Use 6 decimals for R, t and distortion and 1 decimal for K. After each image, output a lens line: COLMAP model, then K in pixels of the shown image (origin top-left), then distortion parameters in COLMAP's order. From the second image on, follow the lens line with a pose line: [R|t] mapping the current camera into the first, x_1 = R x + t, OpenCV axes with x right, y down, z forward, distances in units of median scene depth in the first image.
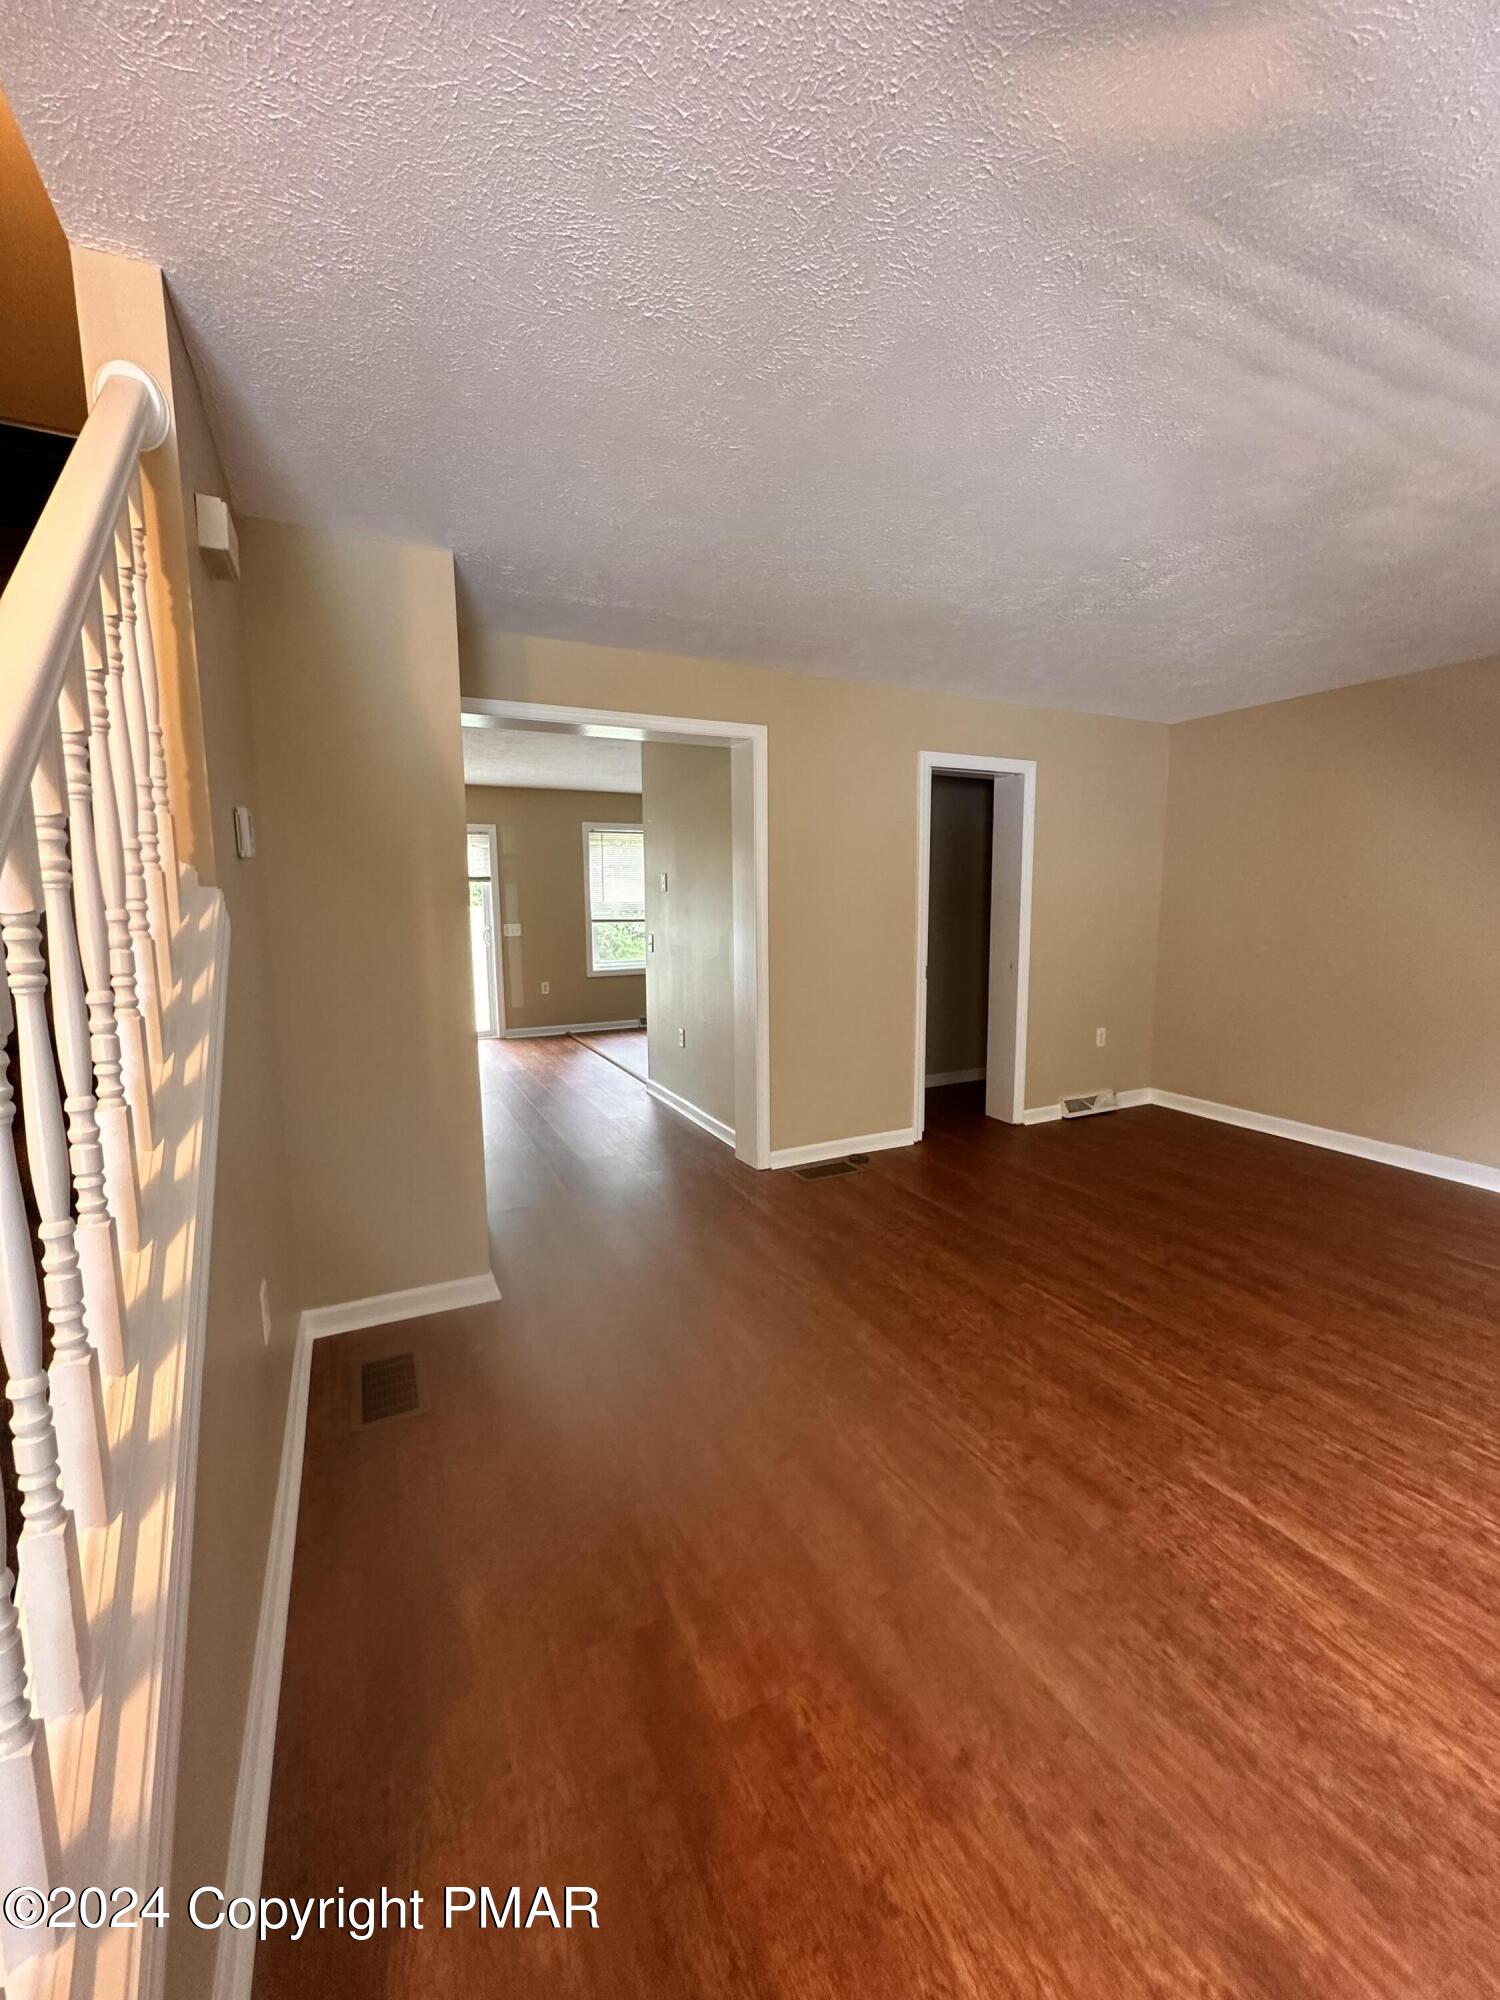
lens RADIAL K [[799.1, 0, 742.7], [0, 799.1, 998.5], [0, 0, 1]] dist [-0.002299, 0.000939]
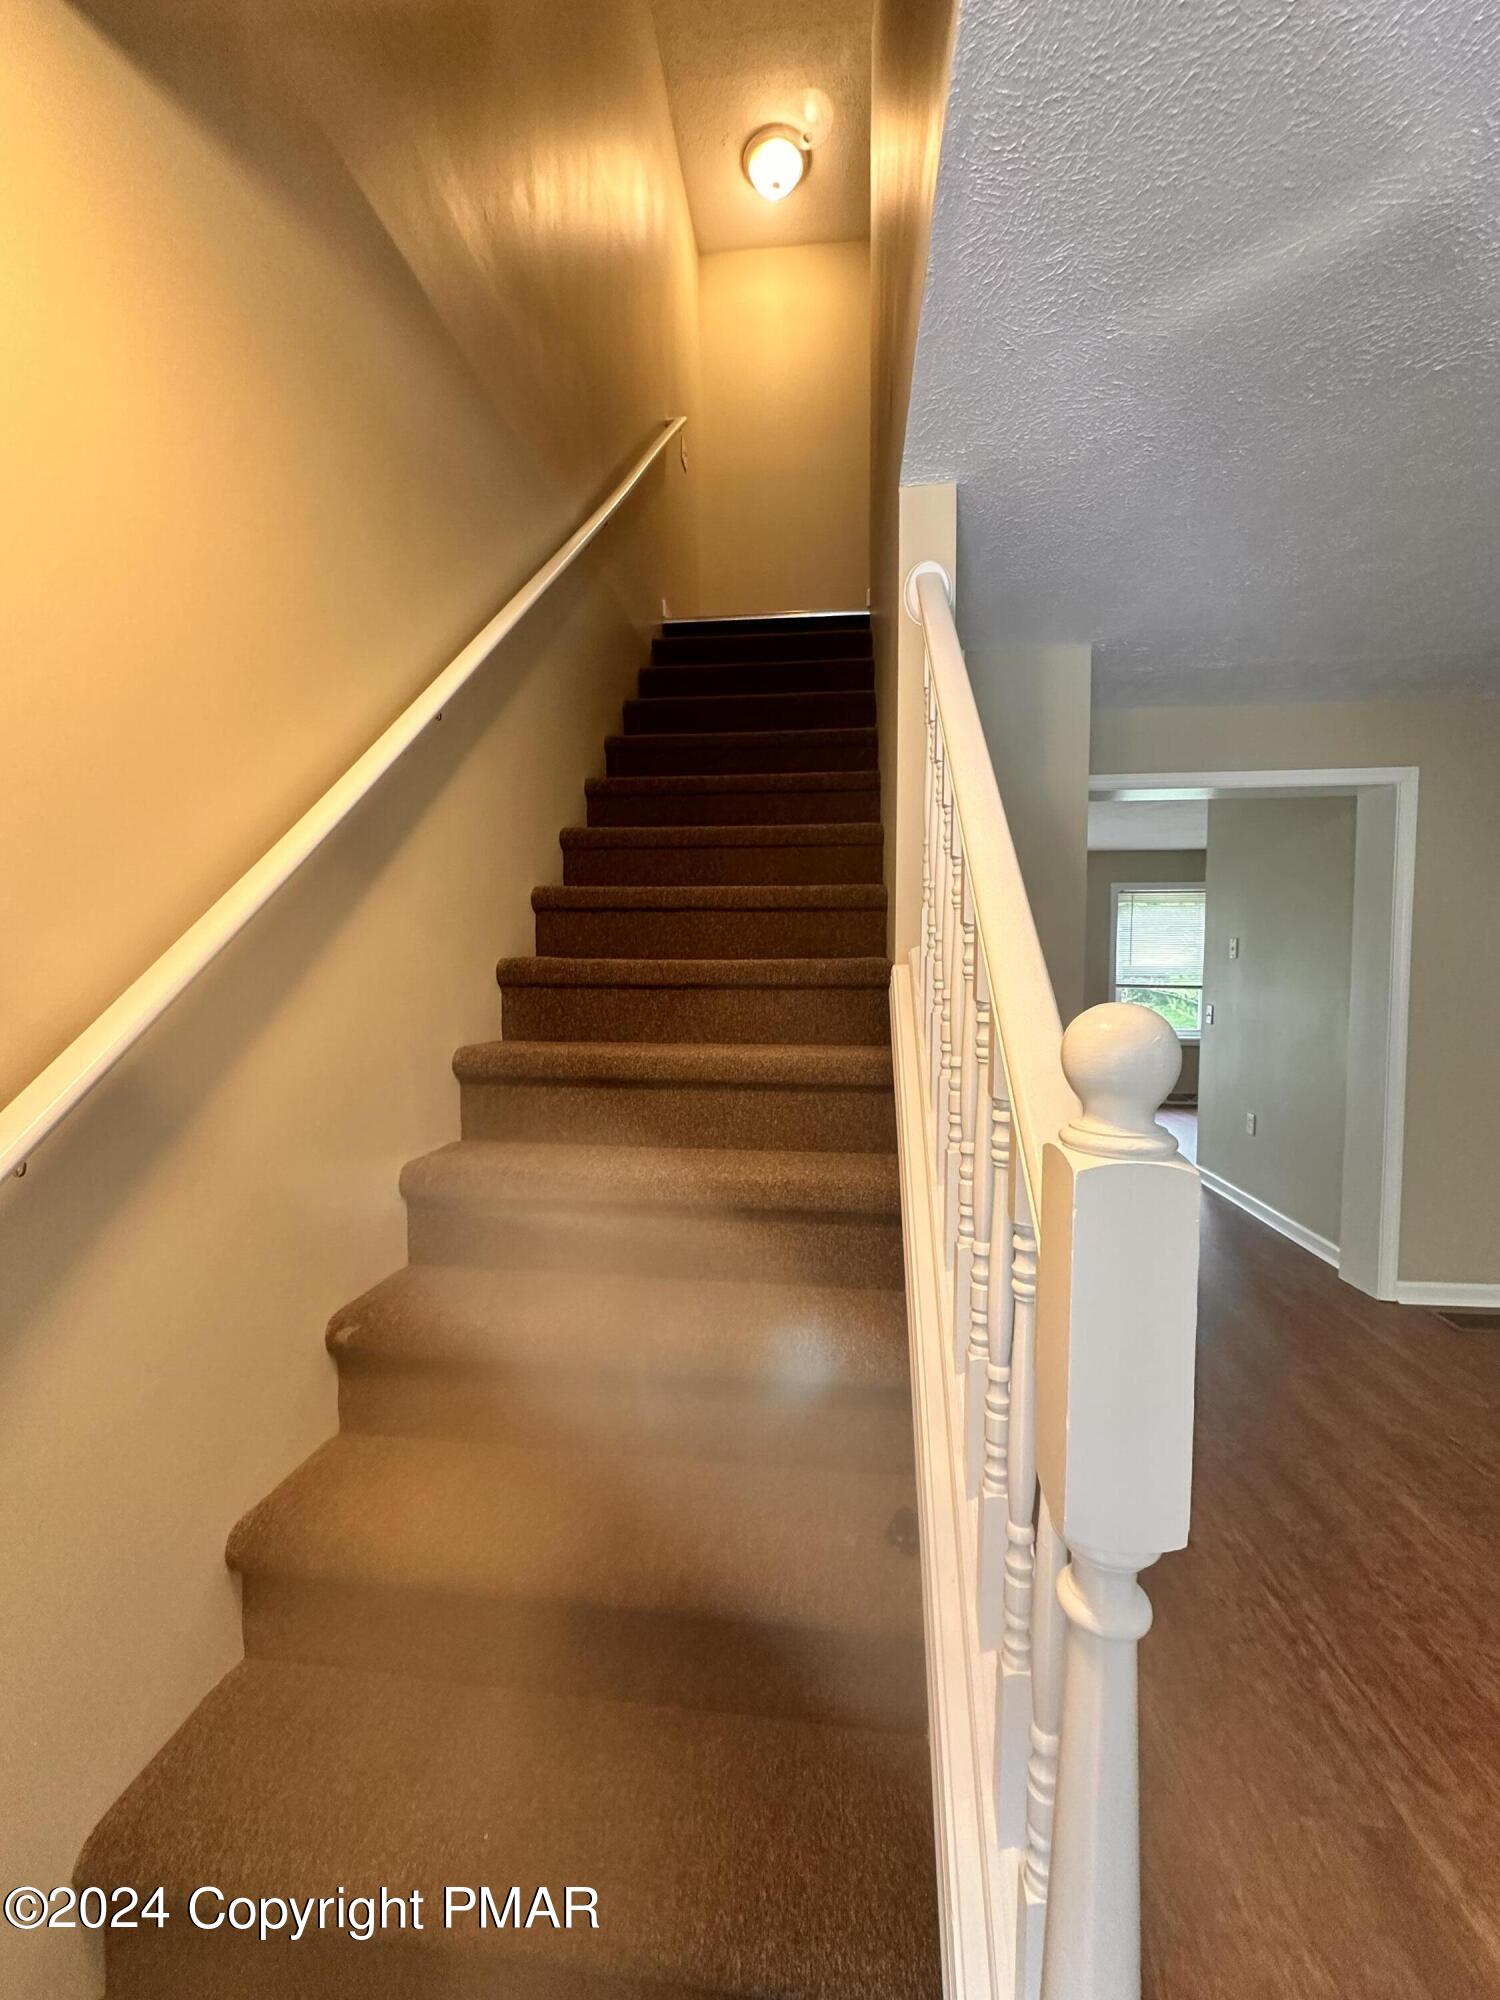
lens RADIAL K [[799.1, 0, 758.2], [0, 799.1, 999.1], [0, 0, 1]] dist [-0.002299, 0.000939]
pose [[0.841282, 0.037897, -0.539267, -0.145580], [-0.077034, 0.995764, -0.050199, -0.004260], [0.535081, 0.083773, 0.840637, -0.088126]]
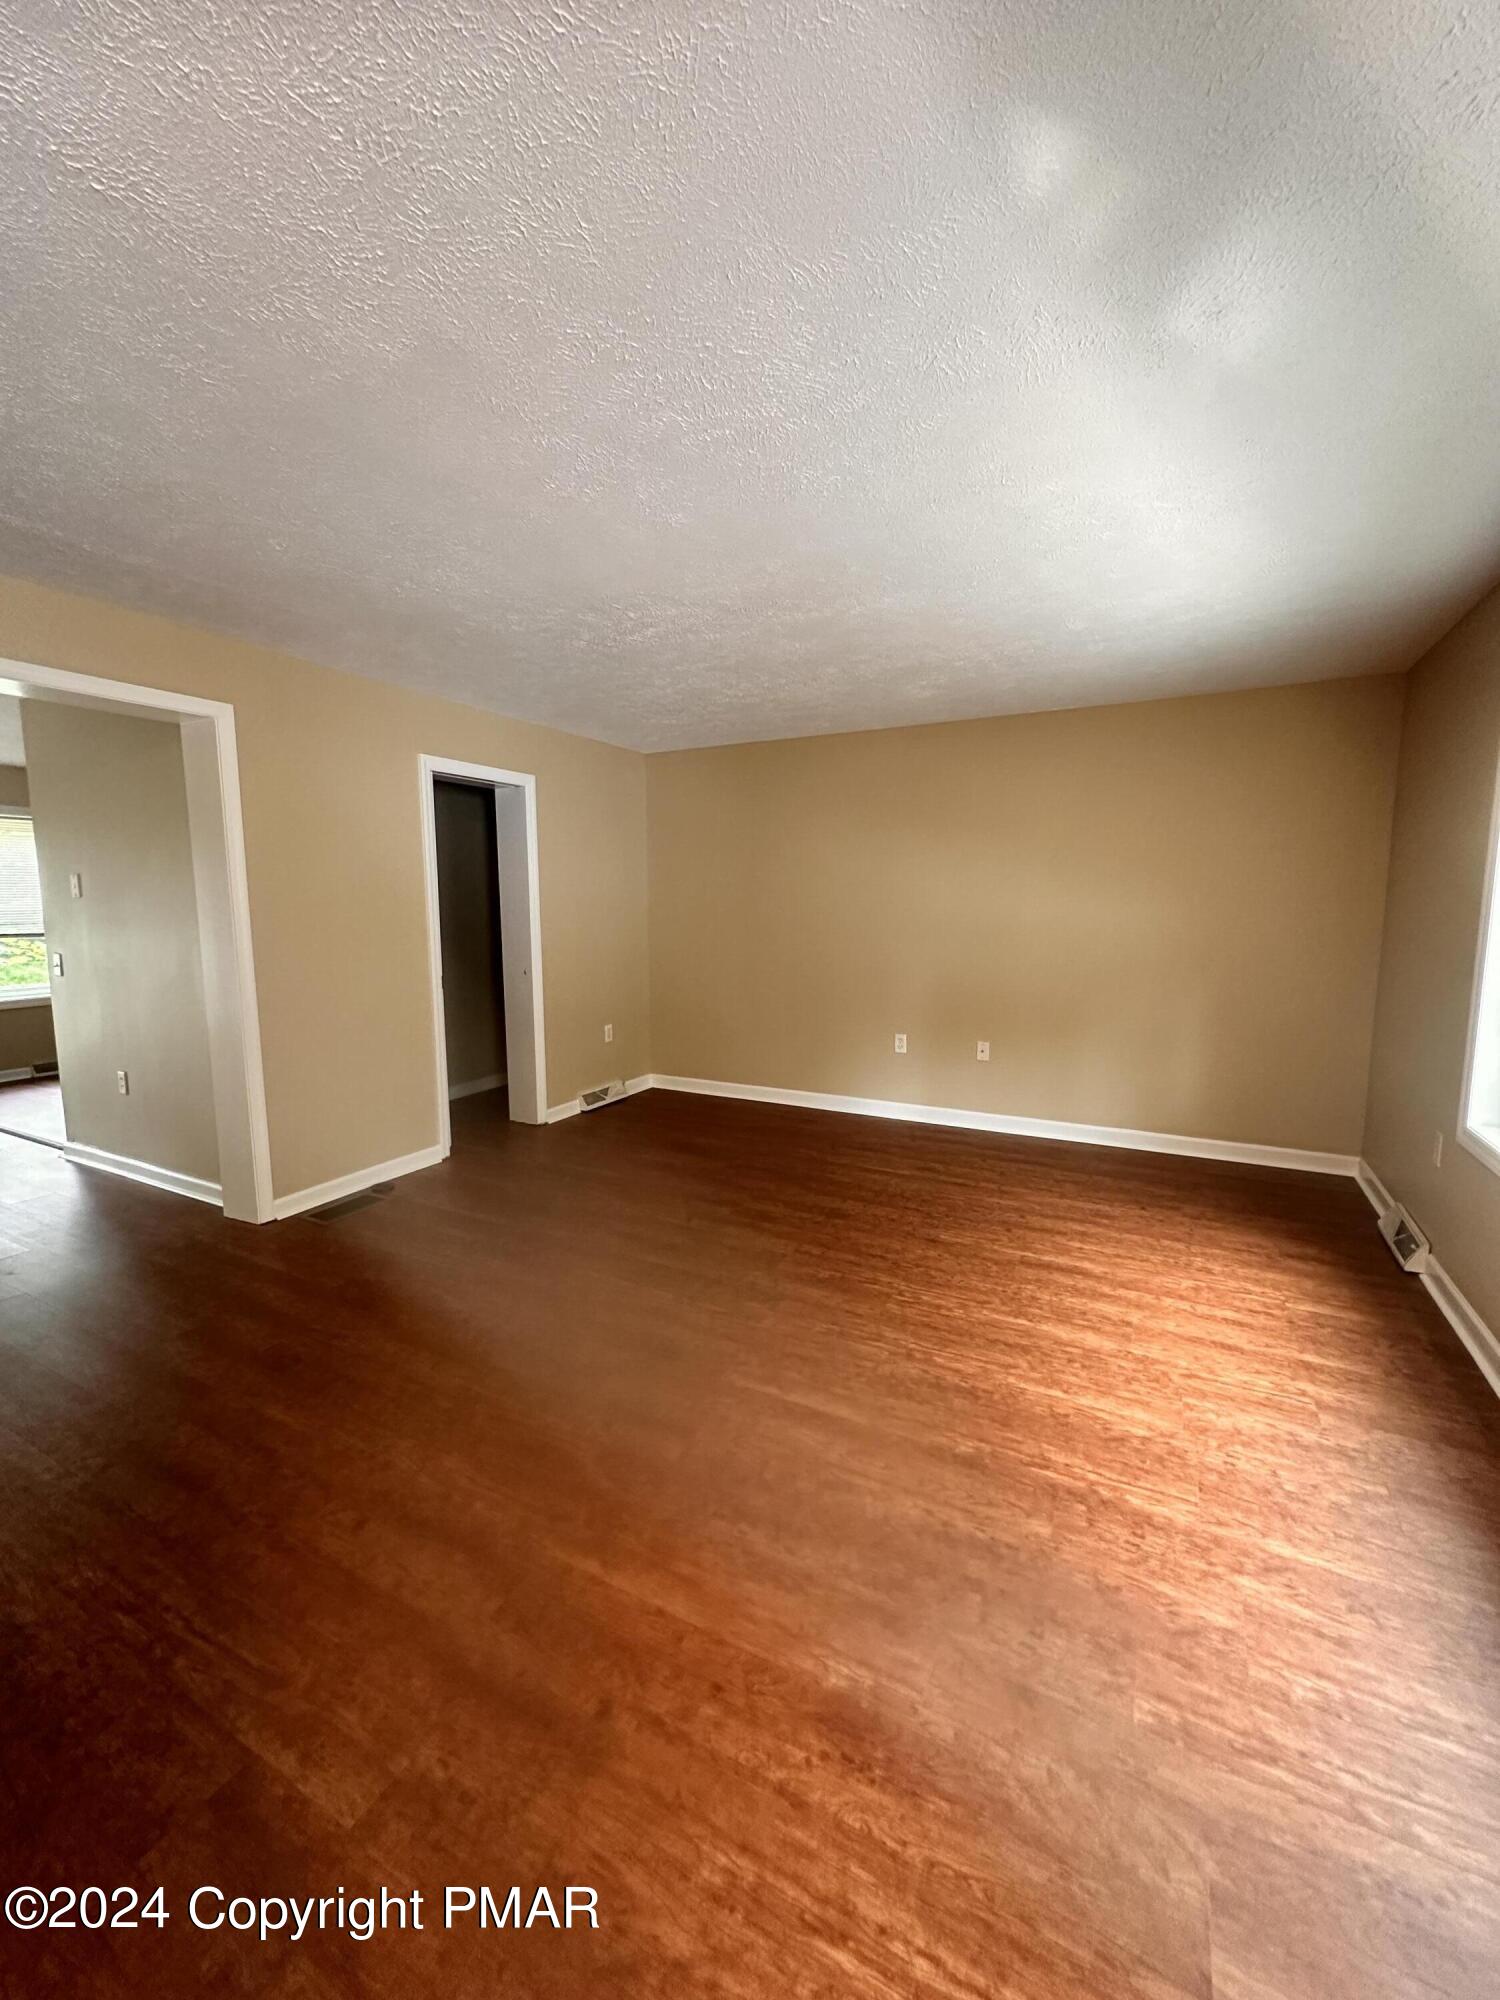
lens RADIAL K [[799.1, 0, 748.3], [0, 799.1, 998.8], [0, 0, 1]] dist [-0.002299, 0.000939]
pose [[0.811461, -0.066636, 0.580595, -0.060801], [0.071447, 0.997337, 0.014609, -0.001491], [-0.580023, 0.029627, 0.814061, -0.008168]]
